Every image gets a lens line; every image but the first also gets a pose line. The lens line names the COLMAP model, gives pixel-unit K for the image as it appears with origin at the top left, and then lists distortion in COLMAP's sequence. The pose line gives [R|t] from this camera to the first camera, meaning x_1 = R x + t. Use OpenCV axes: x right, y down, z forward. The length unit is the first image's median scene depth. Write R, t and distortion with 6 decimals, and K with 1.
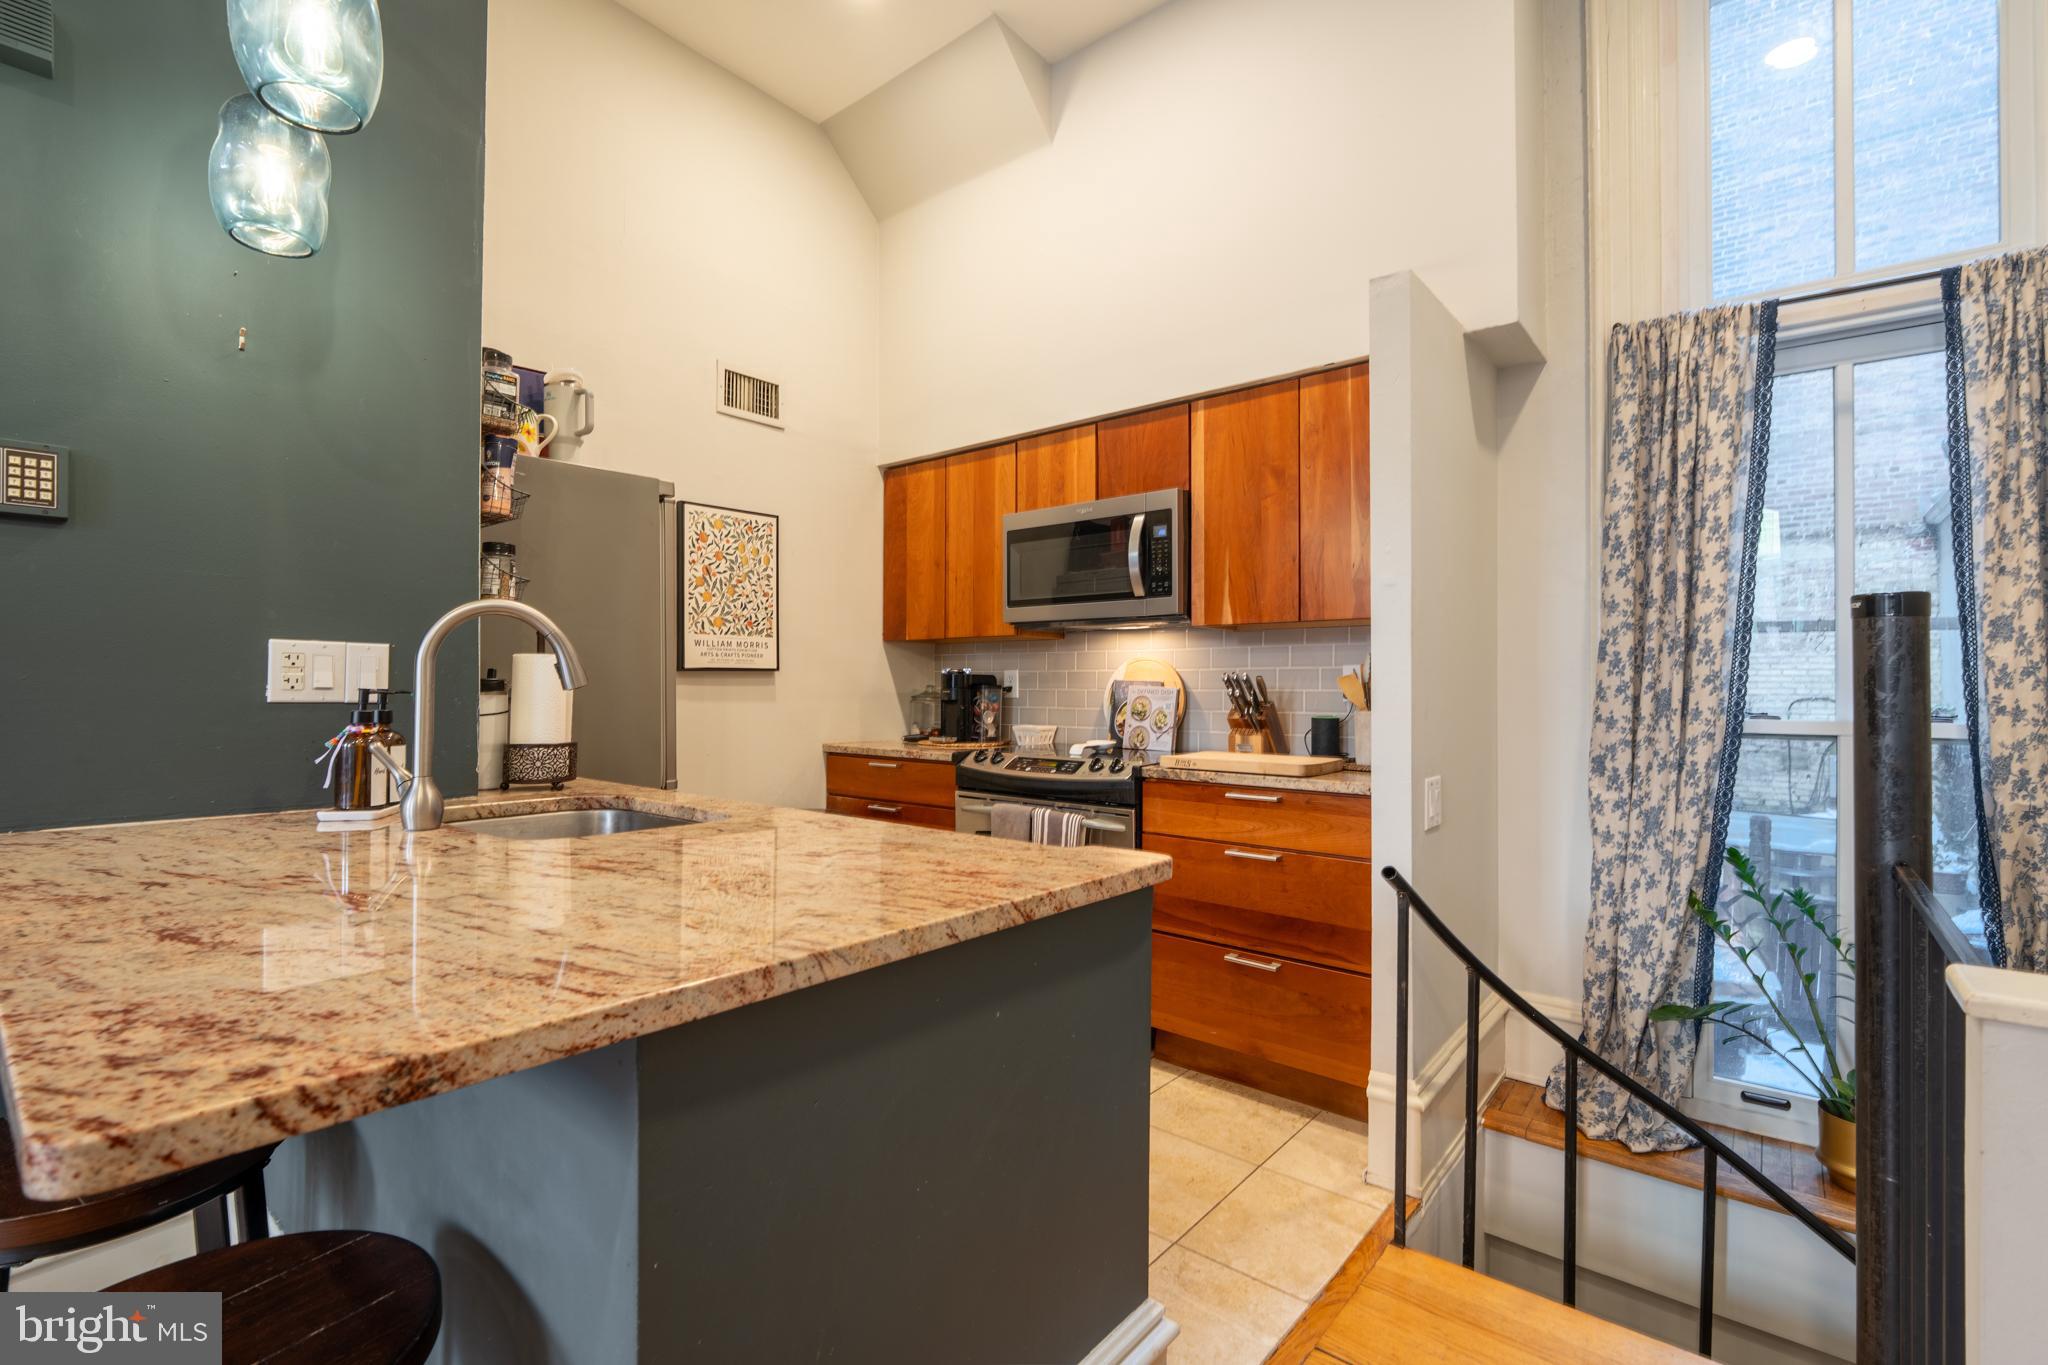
lens RADIAL K [[906.5, 0, 1024.0], [0, 906.5, 682.5], [0, 0, 1]] dist [-0.010124, 0.000396]
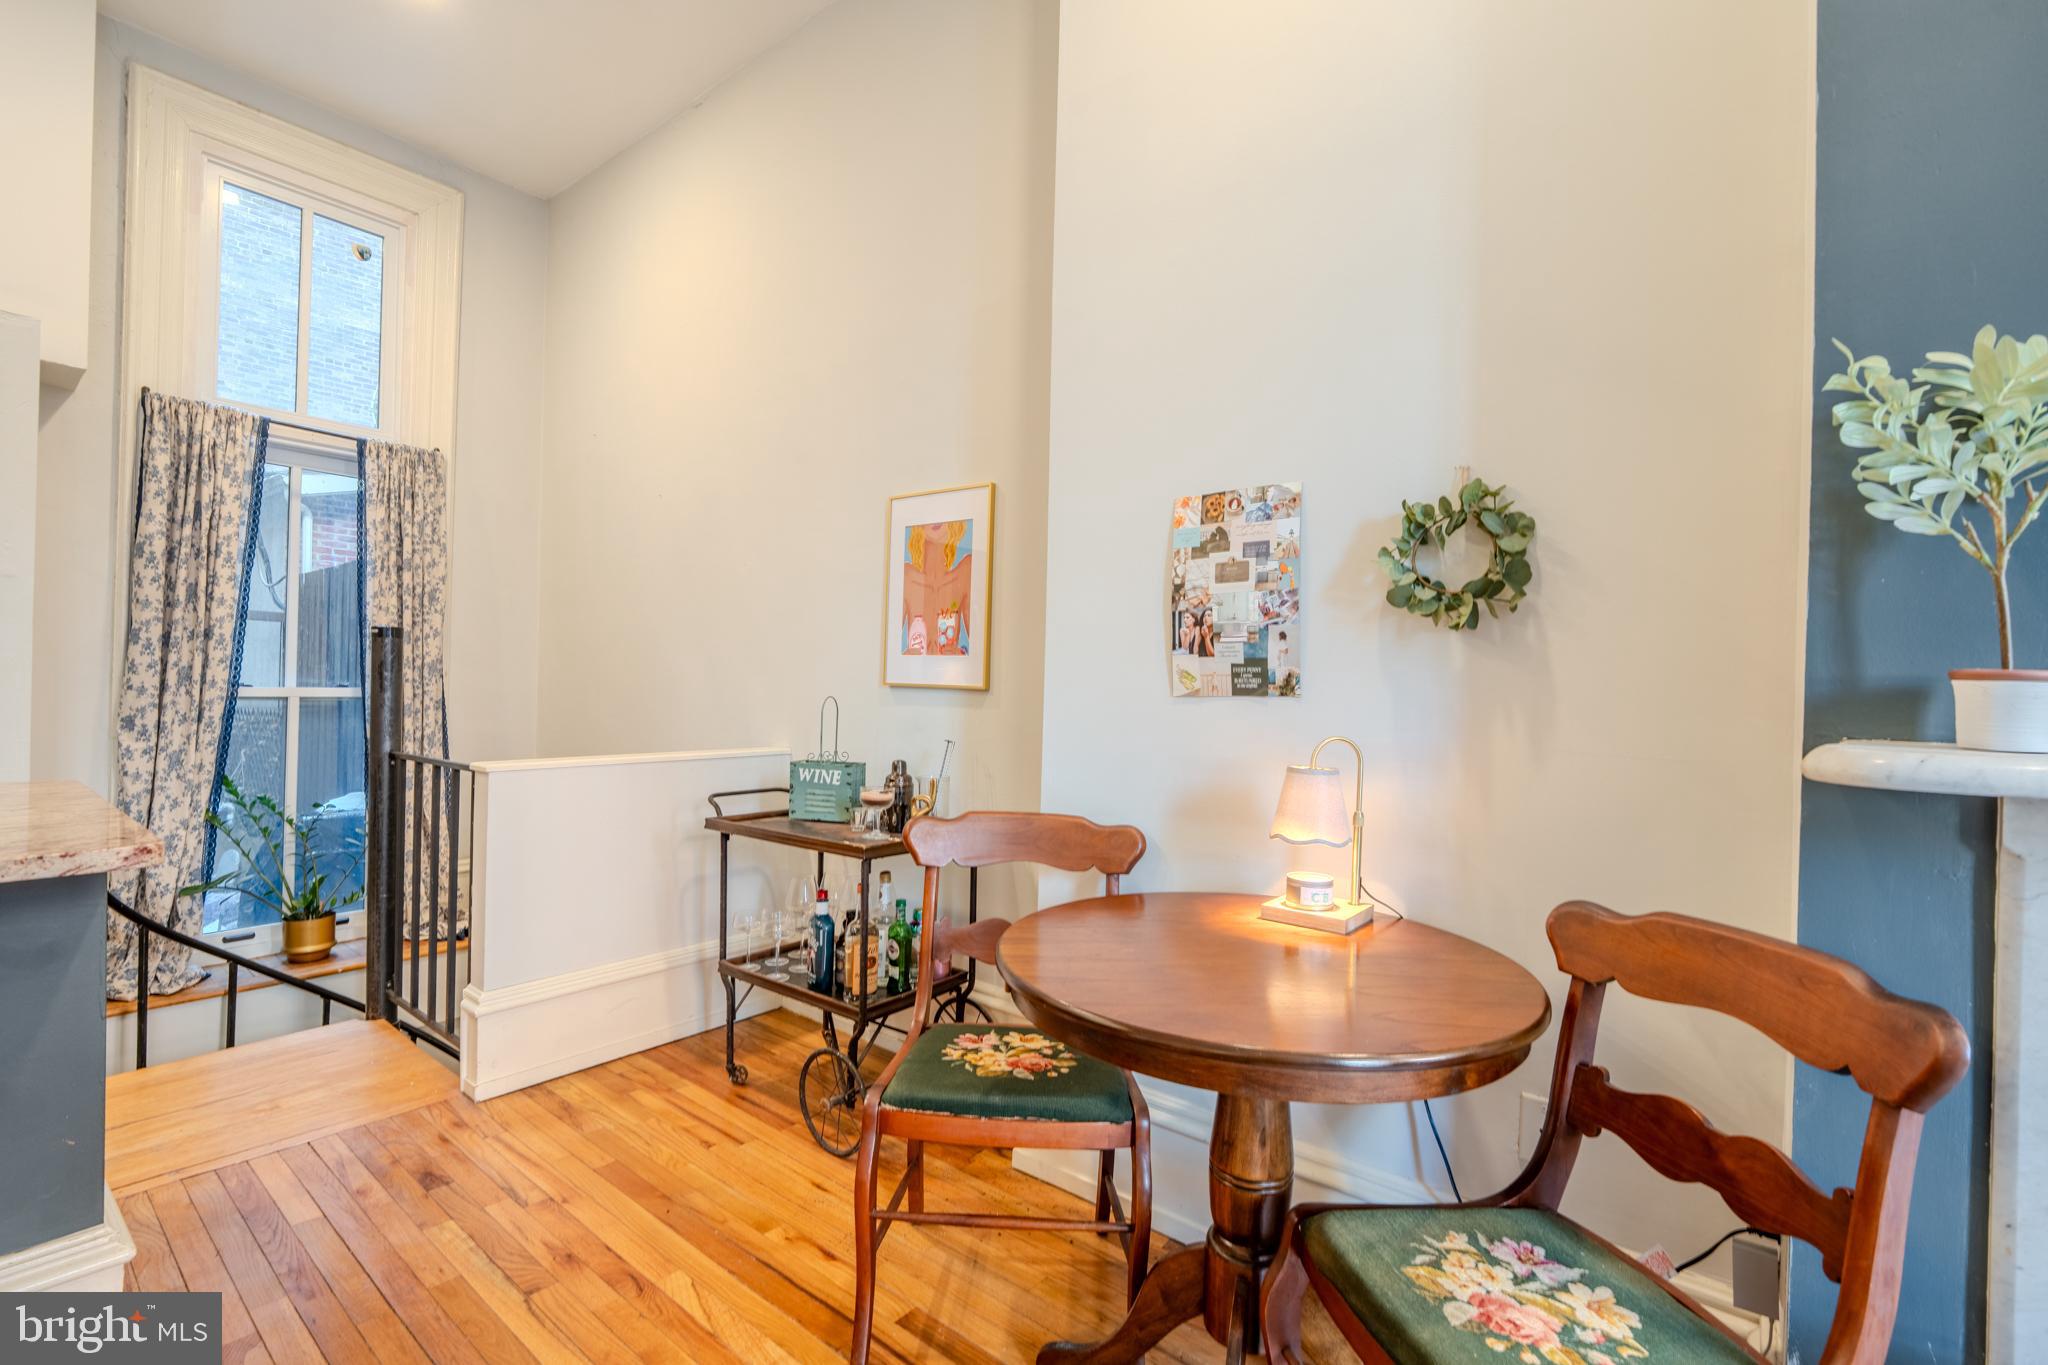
lens RADIAL K [[906.5, 0, 1024.0], [0, 906.5, 682.5], [0, 0, 1]] dist [-0.010124, 0.000396]
pose [[-0.023567, -0.003635, 0.999716, -0.737650], [-0.031766, 0.999491, 0.002885, -0.013074], [-0.999217, -0.031689, -0.023671, -0.282322]]
